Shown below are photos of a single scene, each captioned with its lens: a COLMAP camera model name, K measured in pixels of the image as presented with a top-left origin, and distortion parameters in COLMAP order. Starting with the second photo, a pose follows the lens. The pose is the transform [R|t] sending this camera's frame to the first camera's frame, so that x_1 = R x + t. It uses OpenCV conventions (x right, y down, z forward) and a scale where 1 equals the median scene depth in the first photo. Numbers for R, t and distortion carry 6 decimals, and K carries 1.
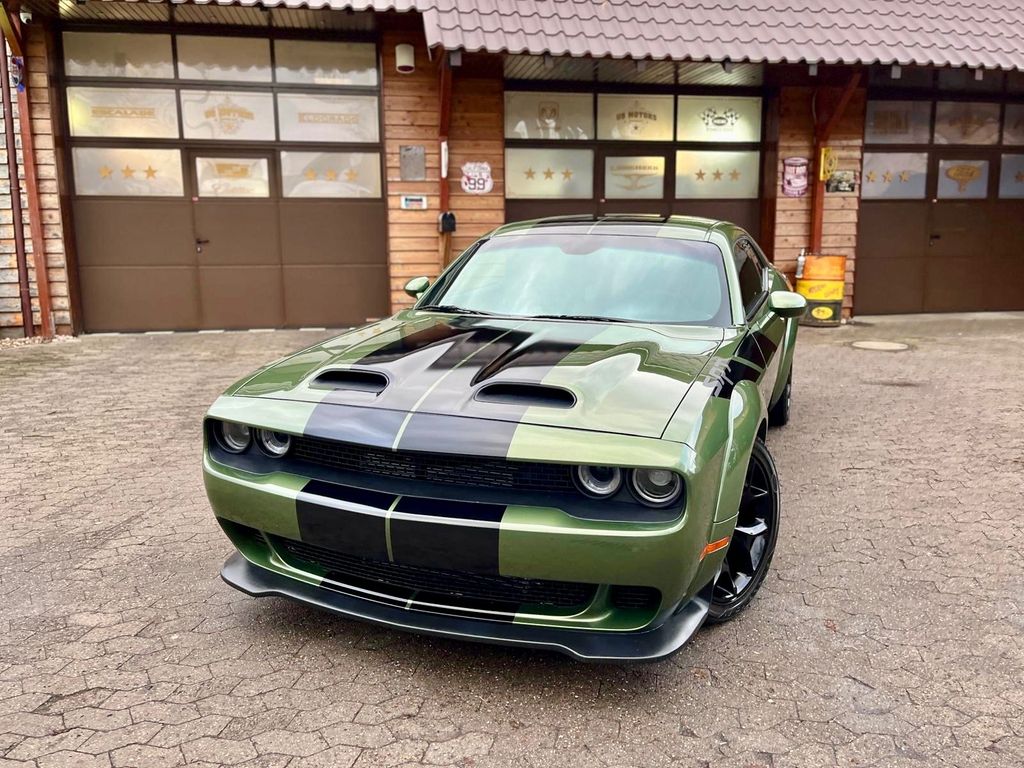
lens RADIAL K [[823.5, 0, 517.6], [0, 823.5, 386.3], [0, 0, 1]] dist [0.044273, -0.032162]
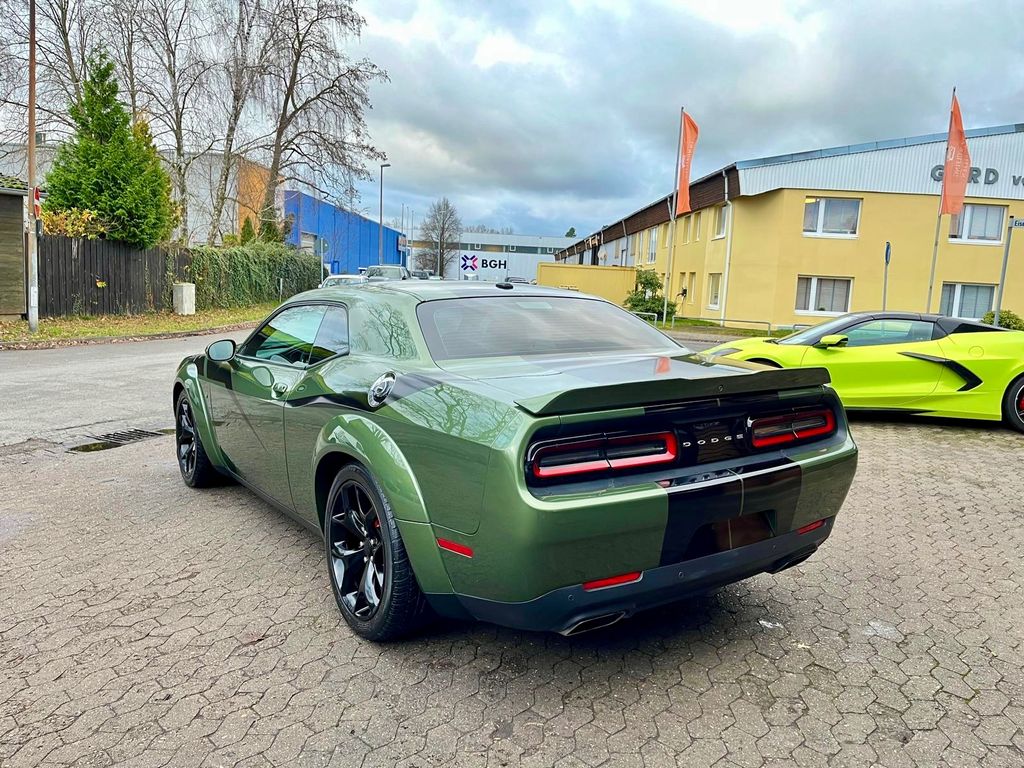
lens RADIAL K [[773.6, 0, 515.1], [0, 773.6, 383.0], [0, 0, 1]] dist [0.083459, -0.112190]
pose [[-0.569015, 0.091412, -0.817231, 0.399957], [-0.179942, 0.955876, 0.232209, -0.155599], [0.802398, 0.279185, -0.527459, 0.772013]]
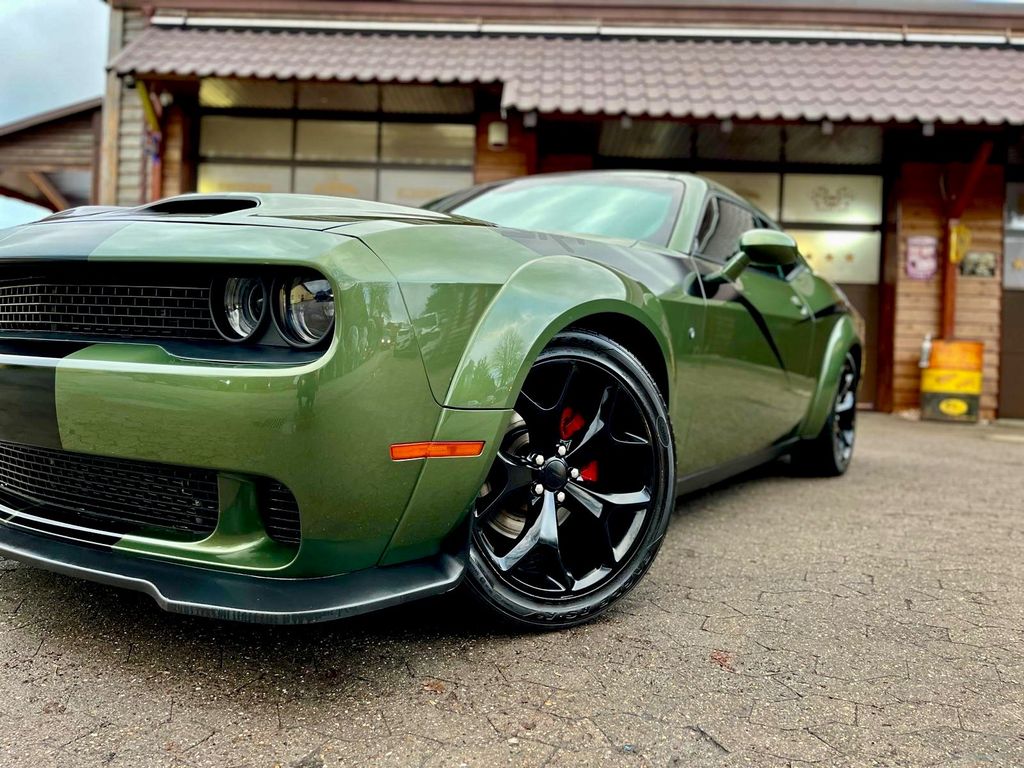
lens RADIAL K [[773.6, 0, 509.8], [0, 773.6, 380.7], [0, 0, 1]] dist [0.083459, -0.112190]
pose [[0.973692, 0.046412, -0.223094, 0.104363], [-0.084767, 0.982551, -0.165556, 0.060242], [0.211517, 0.180112, 0.960635, 0.121625]]
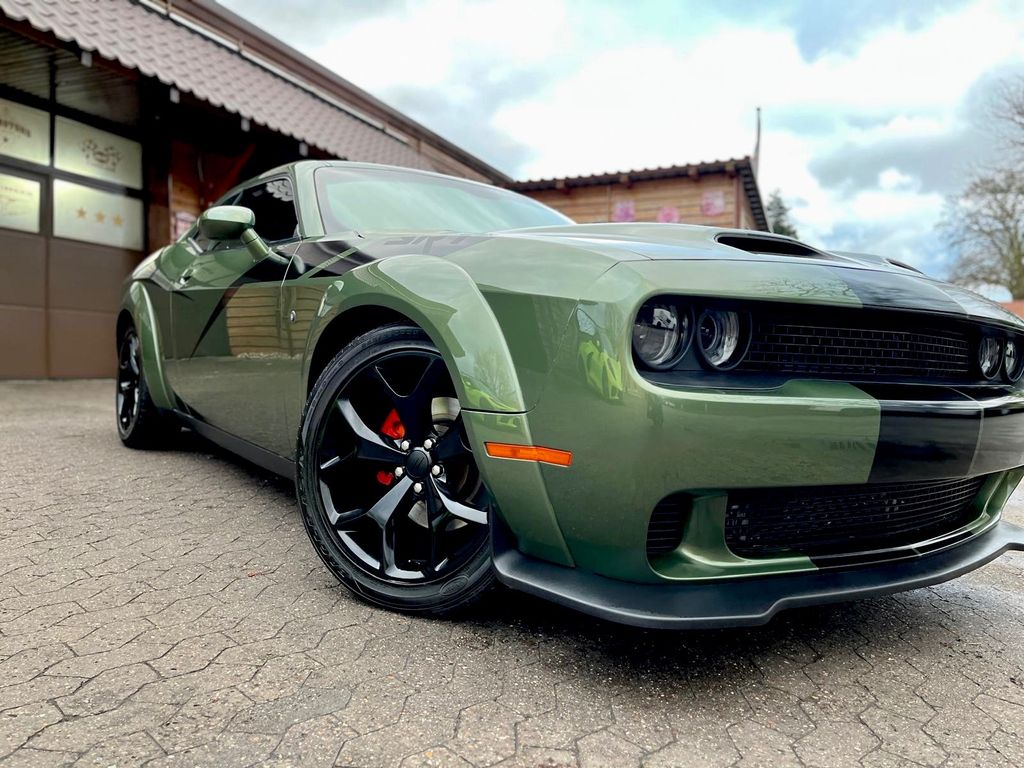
lens RADIAL K [[773.6, 0, 512.2], [0, 773.6, 382.5], [0, 0, 1]] dist [0.083459, -0.112190]
pose [[0.546301, 0.001548, 0.837588, -0.233799], [0.116699, 0.990104, -0.077945, 0.035482], [-0.829420, 0.140327, 0.540714, 0.237535]]
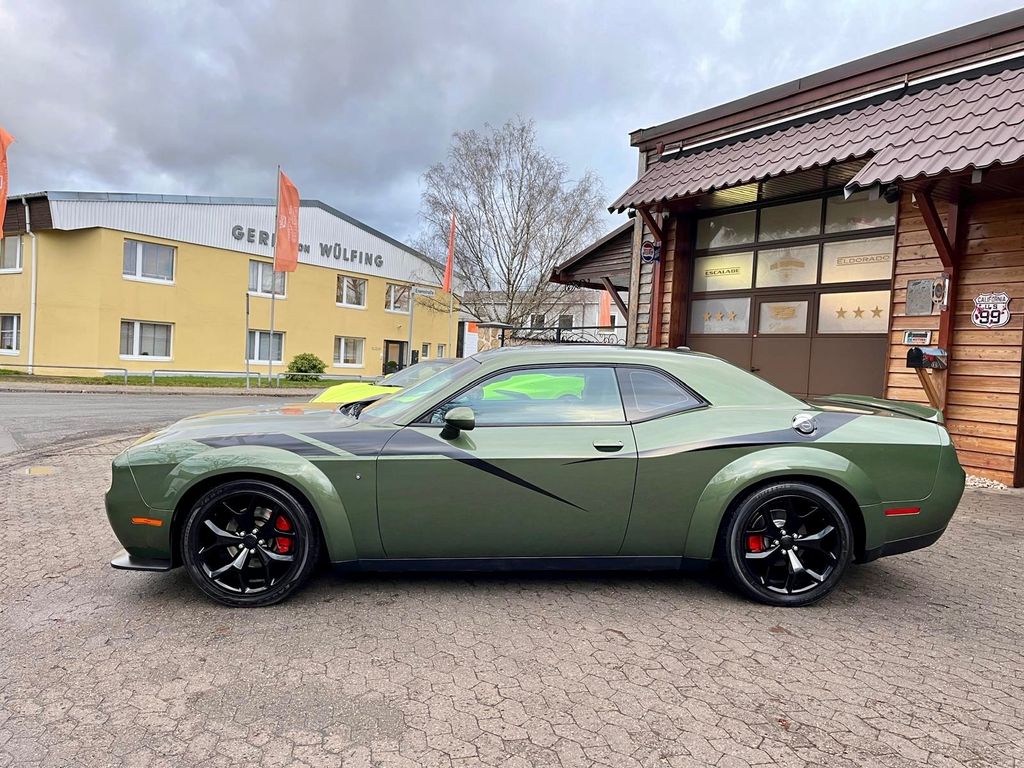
lens RADIAL K [[773.6, 0, 521.7], [0, 773.6, 384.0], [0, 0, 1]] dist [0.083459, -0.112190]
pose [[0.386704, 0.054893, -0.920569, 0.520197], [-0.208496, 0.977585, -0.029290, -0.051125], [0.898326, 0.203261, 0.389481, 0.257358]]
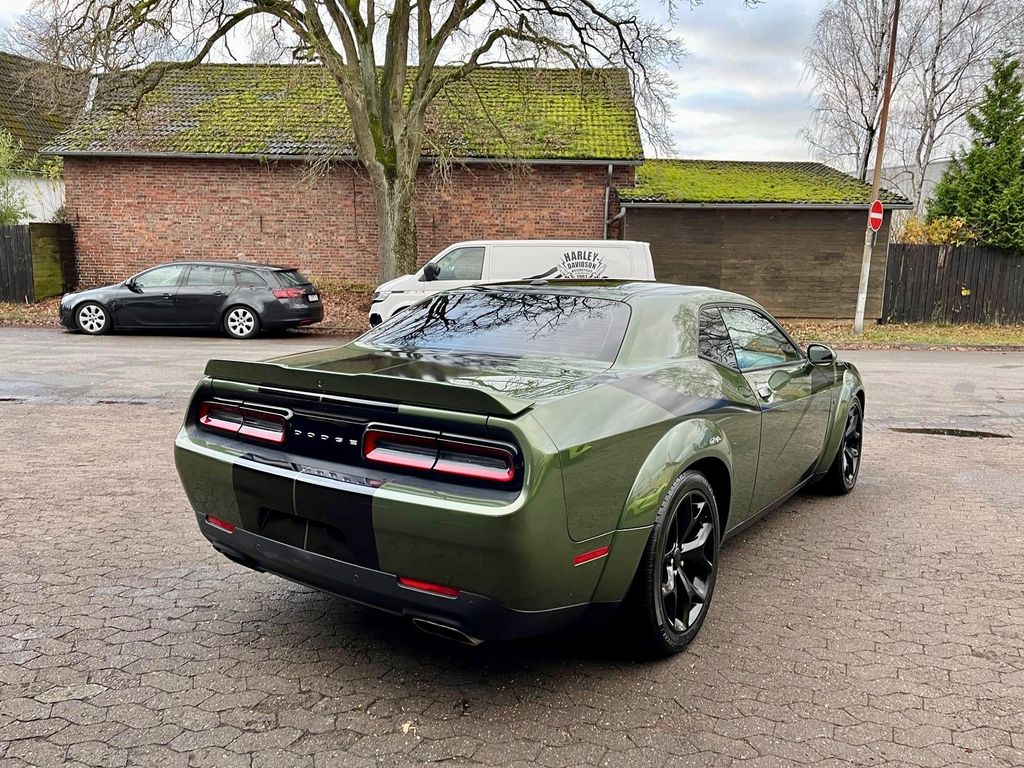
lens RADIAL K [[773.6, 0, 514.9], [0, 773.6, 374.4], [0, 0, 1]] dist [0.083459, -0.112190]
pose [[-0.970206, -0.046828, 0.237711, 0.006063], [0.030551, 0.949665, 0.311774, -0.187011], [-0.240346, 0.309748, -0.919940, 0.913803]]
